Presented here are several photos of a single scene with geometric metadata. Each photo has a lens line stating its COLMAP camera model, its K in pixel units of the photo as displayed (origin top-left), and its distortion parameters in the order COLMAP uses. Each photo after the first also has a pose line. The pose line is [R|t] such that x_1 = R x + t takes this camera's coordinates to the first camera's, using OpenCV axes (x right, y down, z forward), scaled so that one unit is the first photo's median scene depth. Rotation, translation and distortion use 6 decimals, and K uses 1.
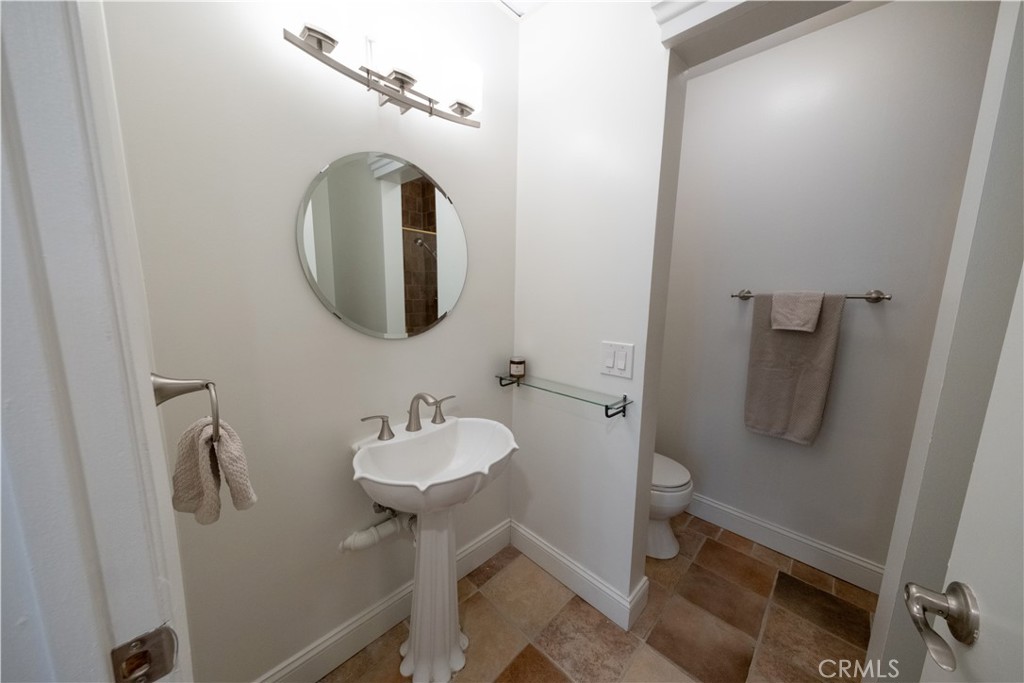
lens RADIAL K [[336.9, 0, 511.9], [0, 336.9, 341.1], [0, 0, 1]] dist [-0.003115, -0.000384]
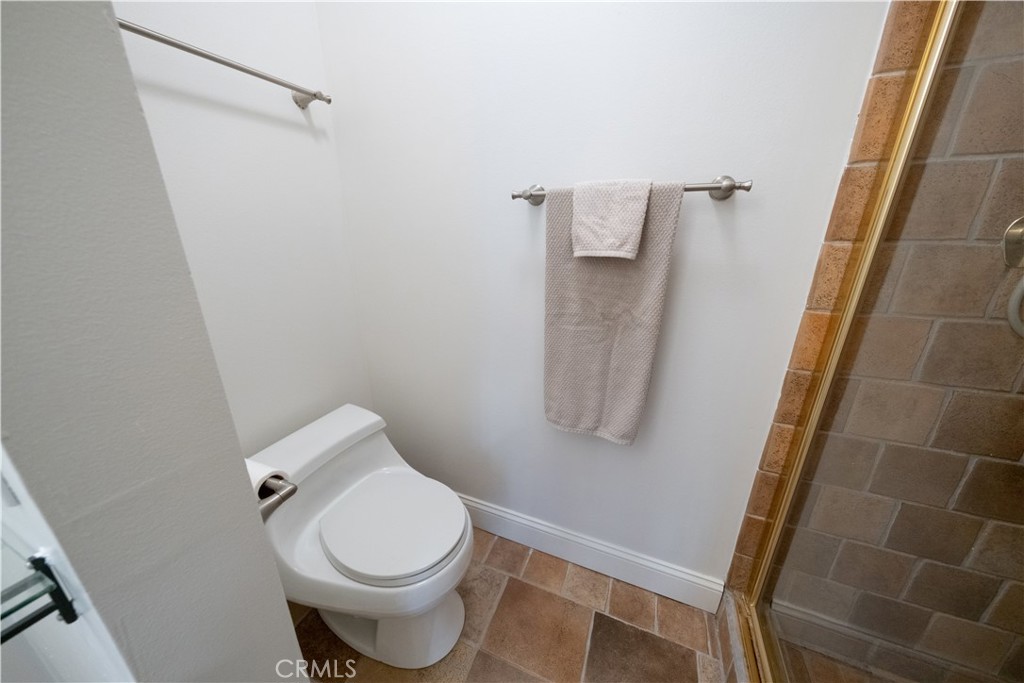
lens RADIAL K [[336.9, 0, 510.3], [0, 336.9, 340.4], [0, 0, 1]] dist [-0.003115, -0.000384]
pose [[0.925013, -0.142818, 0.352071, 0.471394], [0.072903, 0.976161, 0.204439, -0.022701], [-0.372876, -0.163442, 0.913373, 0.522818]]
